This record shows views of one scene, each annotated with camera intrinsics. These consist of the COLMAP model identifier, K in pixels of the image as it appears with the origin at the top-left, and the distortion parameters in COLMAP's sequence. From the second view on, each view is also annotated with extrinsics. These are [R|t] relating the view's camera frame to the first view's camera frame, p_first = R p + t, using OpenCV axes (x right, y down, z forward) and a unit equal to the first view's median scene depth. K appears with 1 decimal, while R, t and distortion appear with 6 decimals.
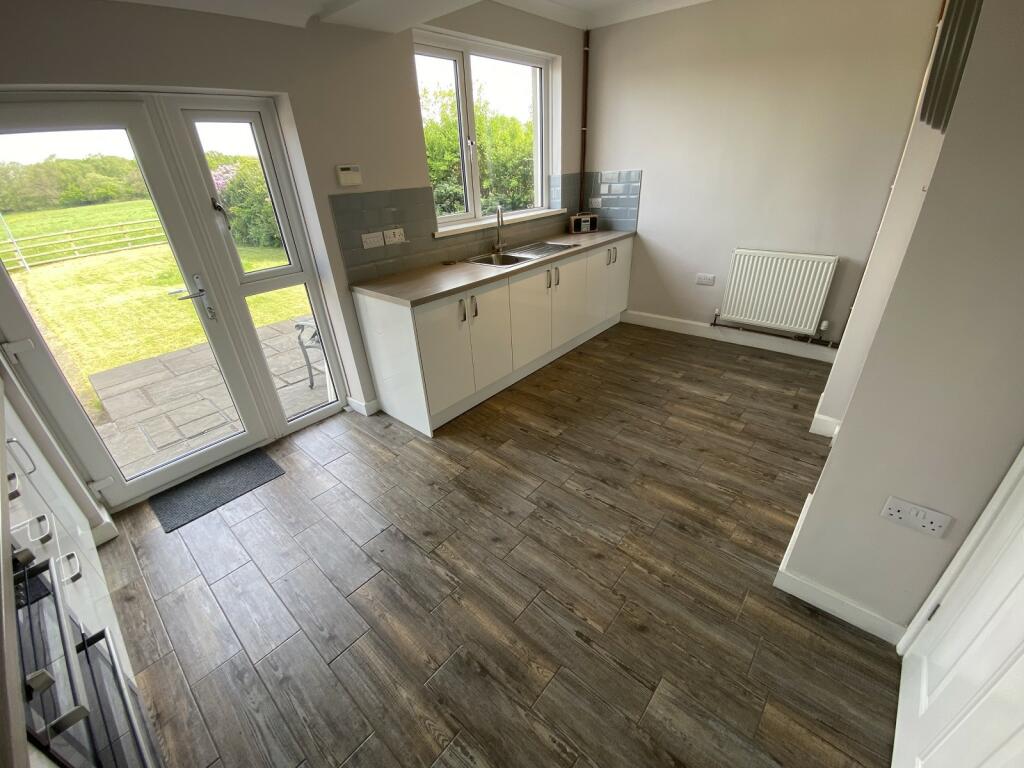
lens RADIAL K [[424.5, 0, 514.9], [0, 424.5, 385.0], [0, 0, 1]] dist [-0.002505, -0.011081]
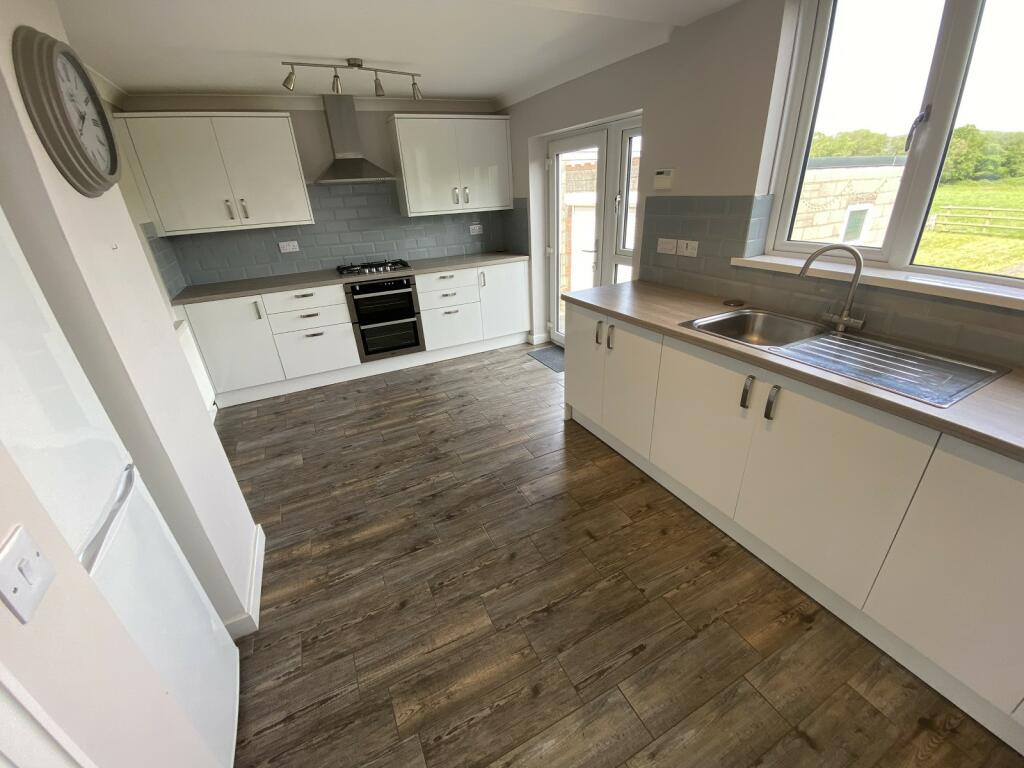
lens RADIAL K [[424.5, 0, 505.0], [0, 424.5, 383.7], [0, 0, 1]] dist [-0.002505, -0.011081]
pose [[-0.404211, 0.445213, -0.798999, 0.841946], [-0.360065, 0.725557, 0.586446, -0.636238], [0.840813, 0.524740, -0.132973, 1.142203]]
